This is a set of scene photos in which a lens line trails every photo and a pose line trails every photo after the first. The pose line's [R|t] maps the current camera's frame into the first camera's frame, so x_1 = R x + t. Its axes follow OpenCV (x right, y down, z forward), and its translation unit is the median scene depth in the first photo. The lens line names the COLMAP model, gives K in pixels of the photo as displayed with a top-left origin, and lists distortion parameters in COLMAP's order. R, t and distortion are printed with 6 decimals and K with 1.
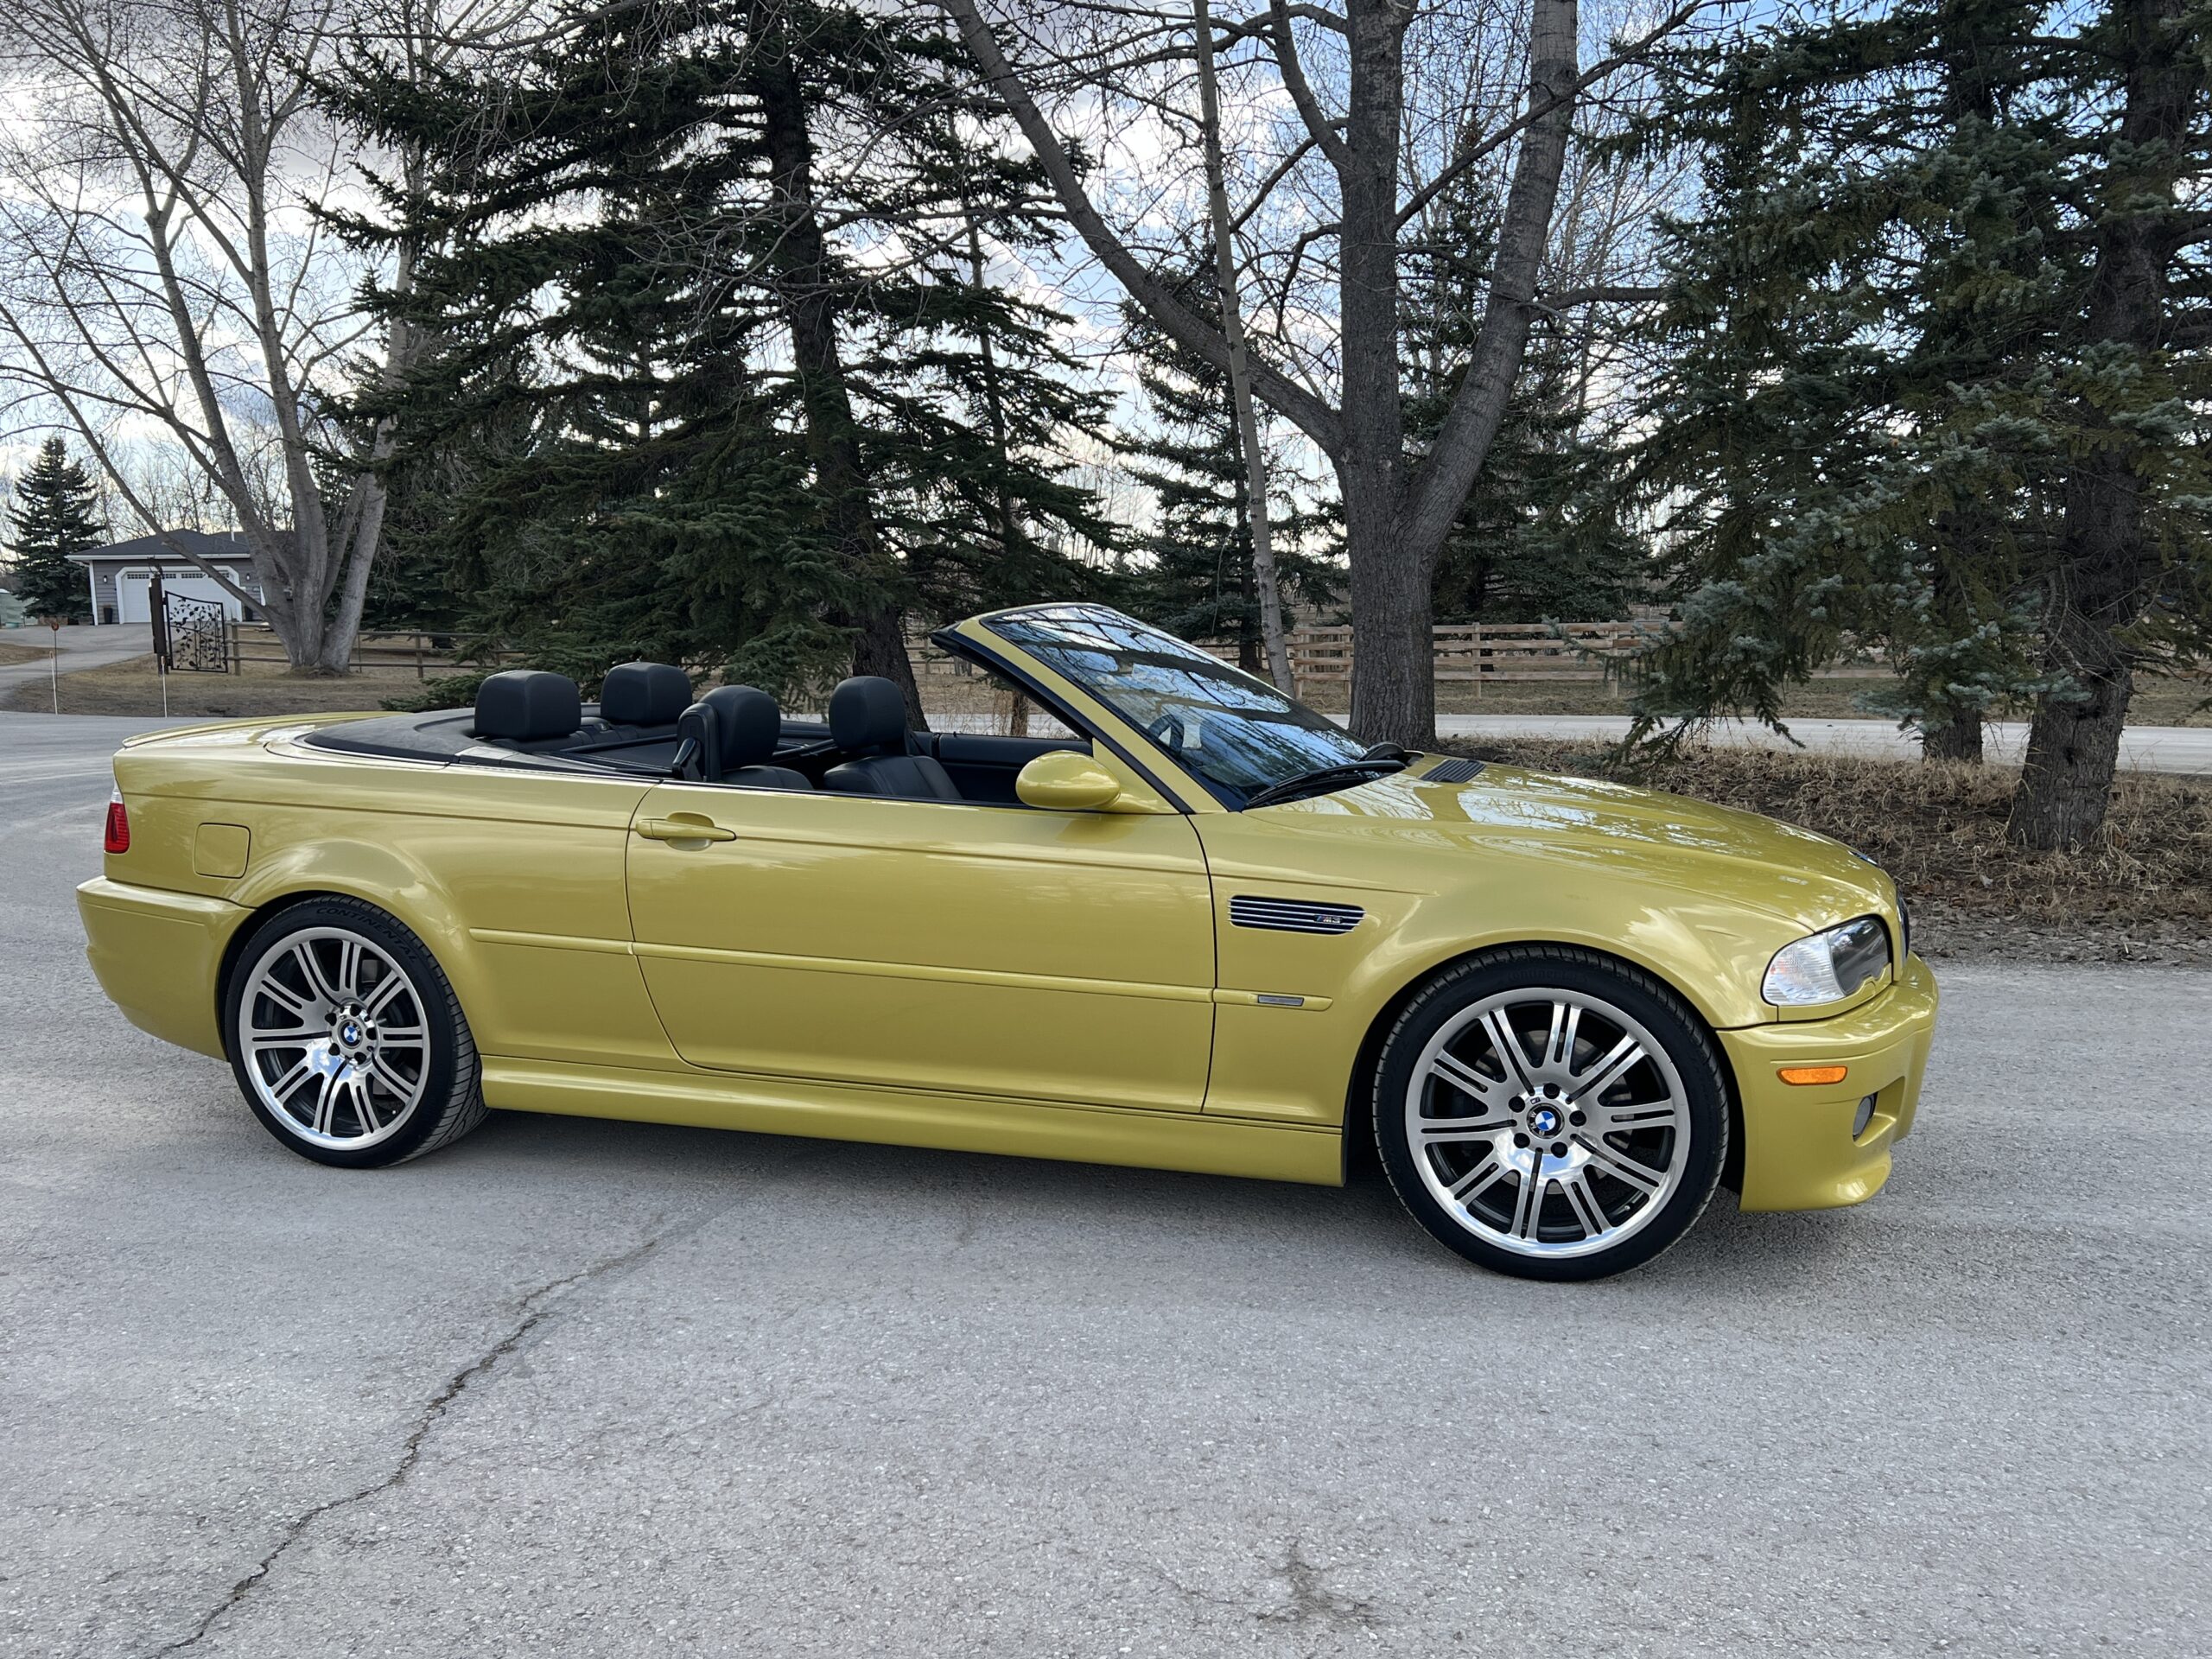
lens RADIAL K [[1922.9, 0, 1106.0], [0, 1922.9, 829.5], [0, 0, 1]] dist [0.096594, -0.159190]
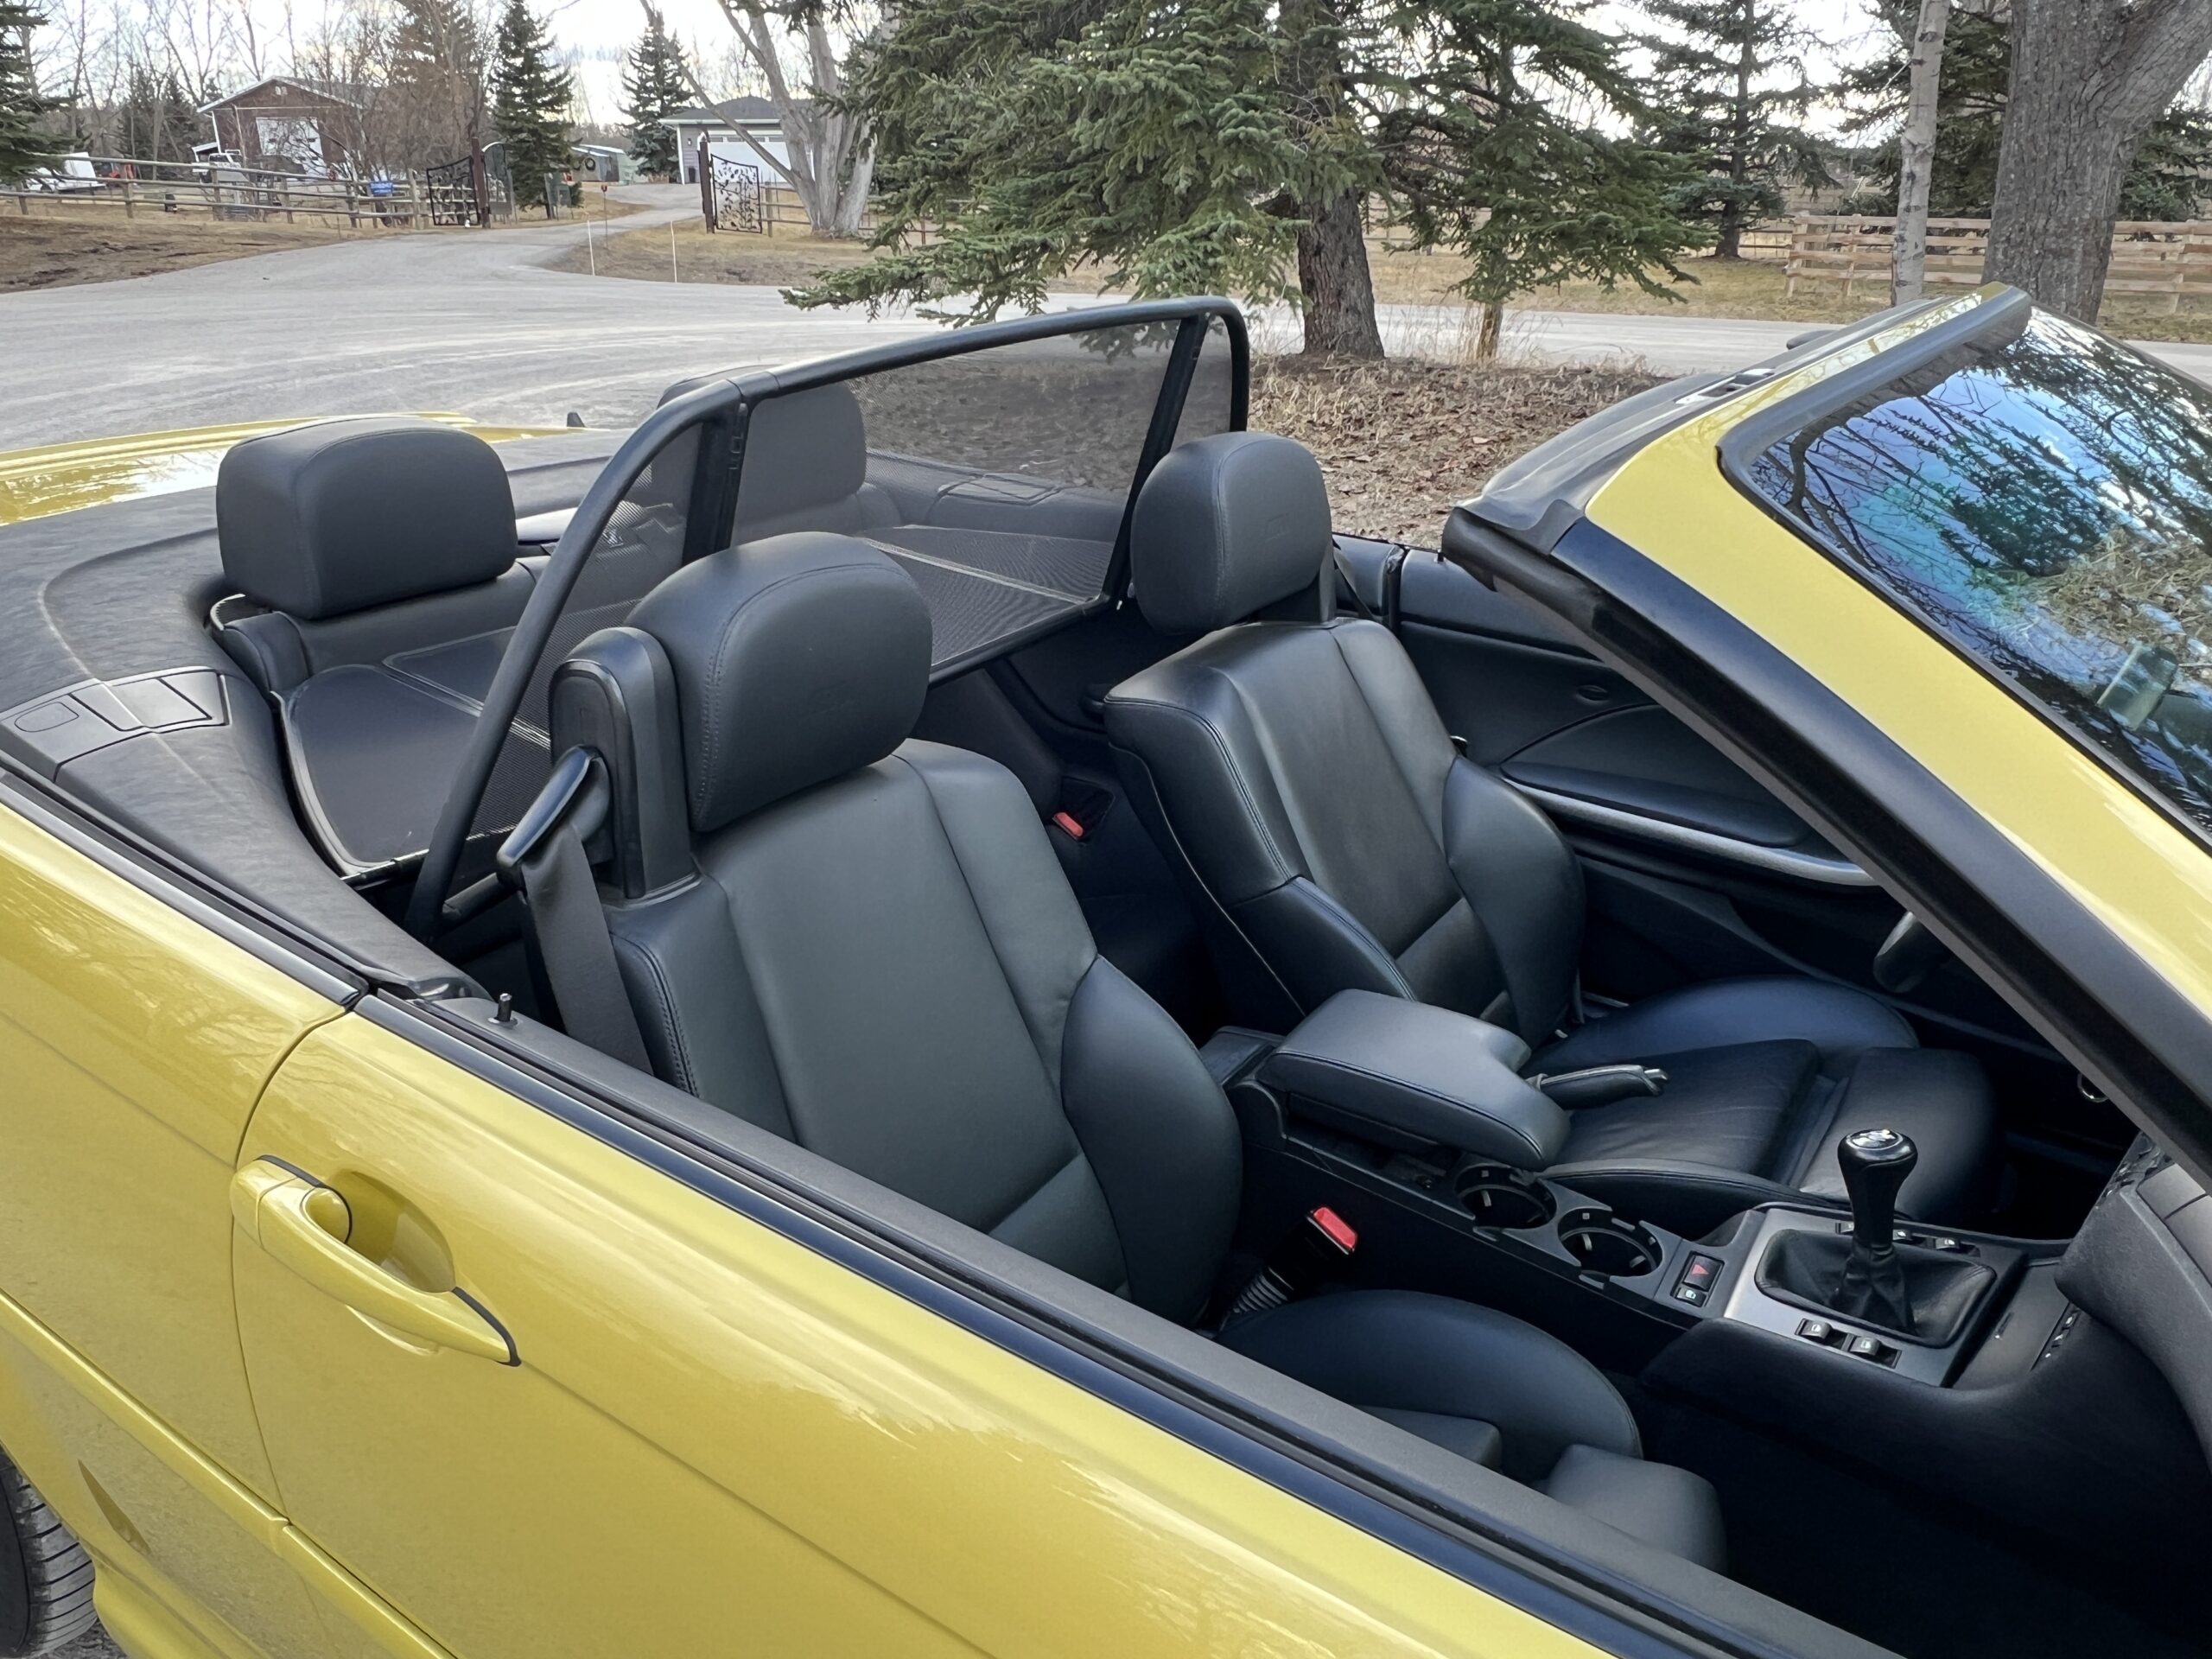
lens RADIAL K [[1561.0, 0, 1106.0], [0, 1561.0, 829.5], [0, 0, 1]] dist [-0.006191, 0.000856]
pose [[0.965773, 0.117197, -0.231402, -0.077742], [-0.047916, 0.957361, 0.284891, -0.109421], [0.254924, -0.264053, 0.930210, 0.796727]]
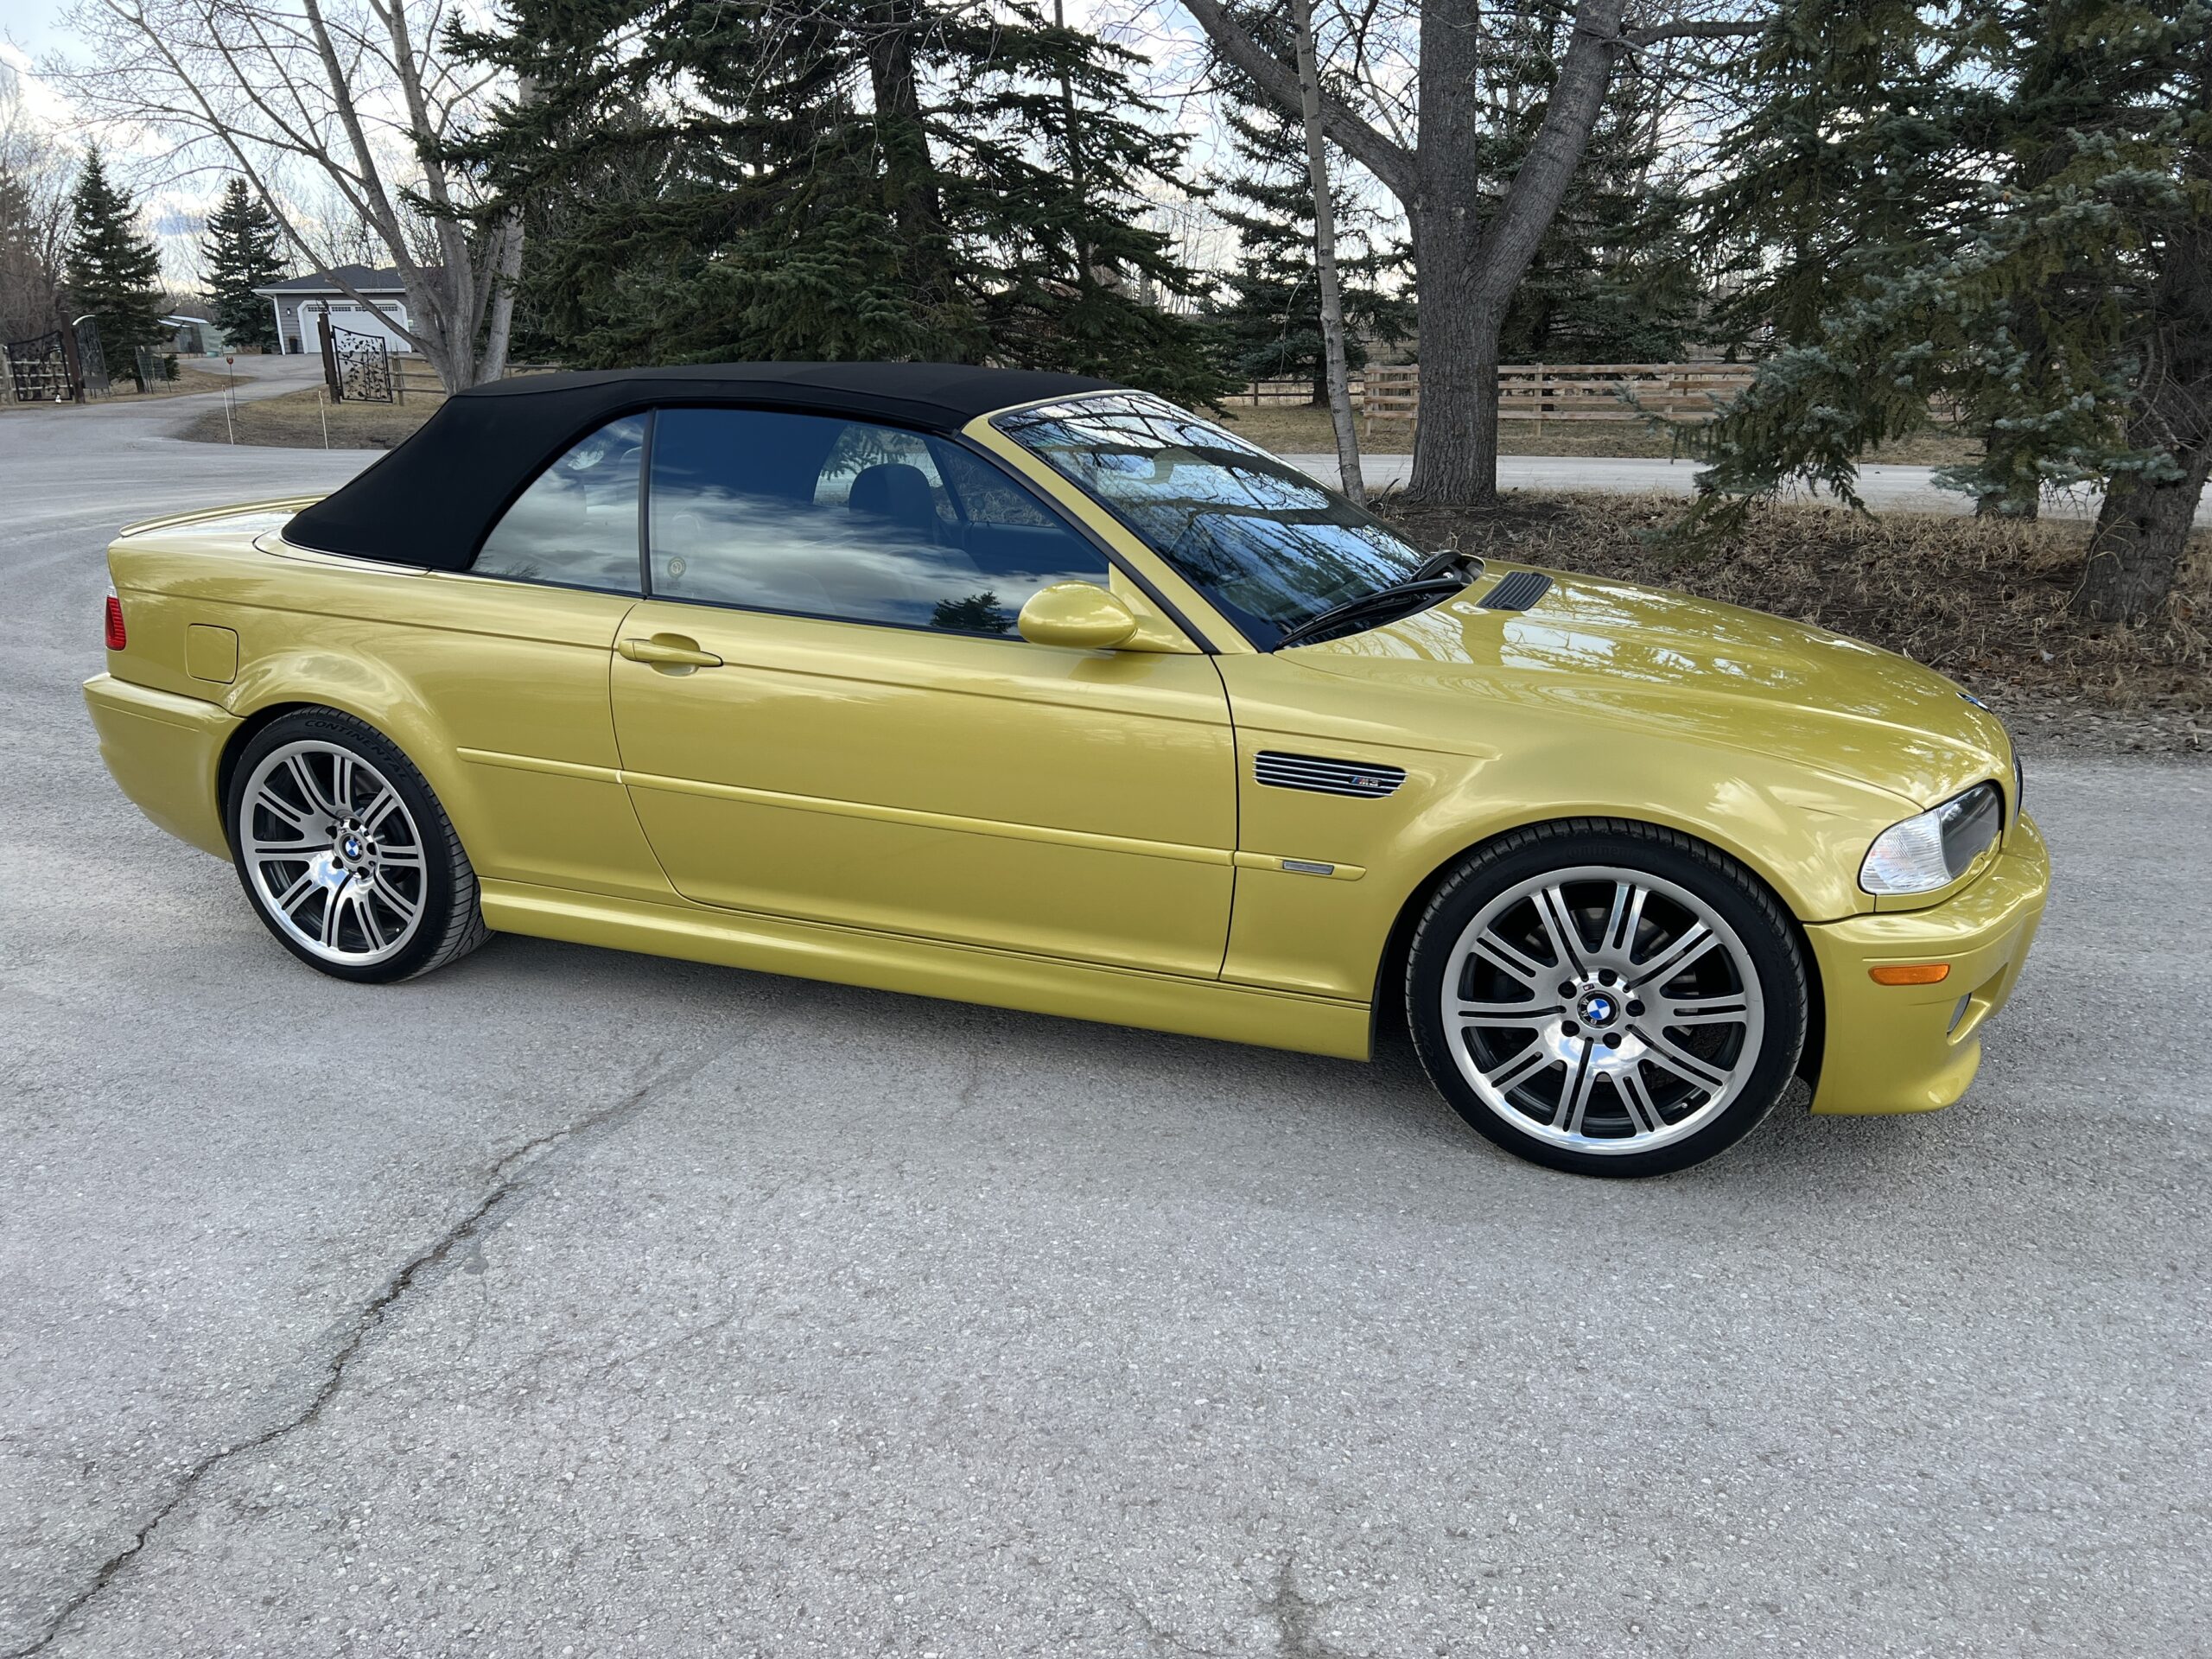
lens RADIAL K [[1684.8, 0, 1106.0], [0, 1684.8, 829.5], [0, 0, 1]] dist [0.054103, -0.061765]
pose [[0.998655, 0.017870, -0.048663, 0.029502], [-0.009425, 0.985653, 0.168521, -0.051959], [0.050976, -0.167836, 0.984496, 0.190636]]
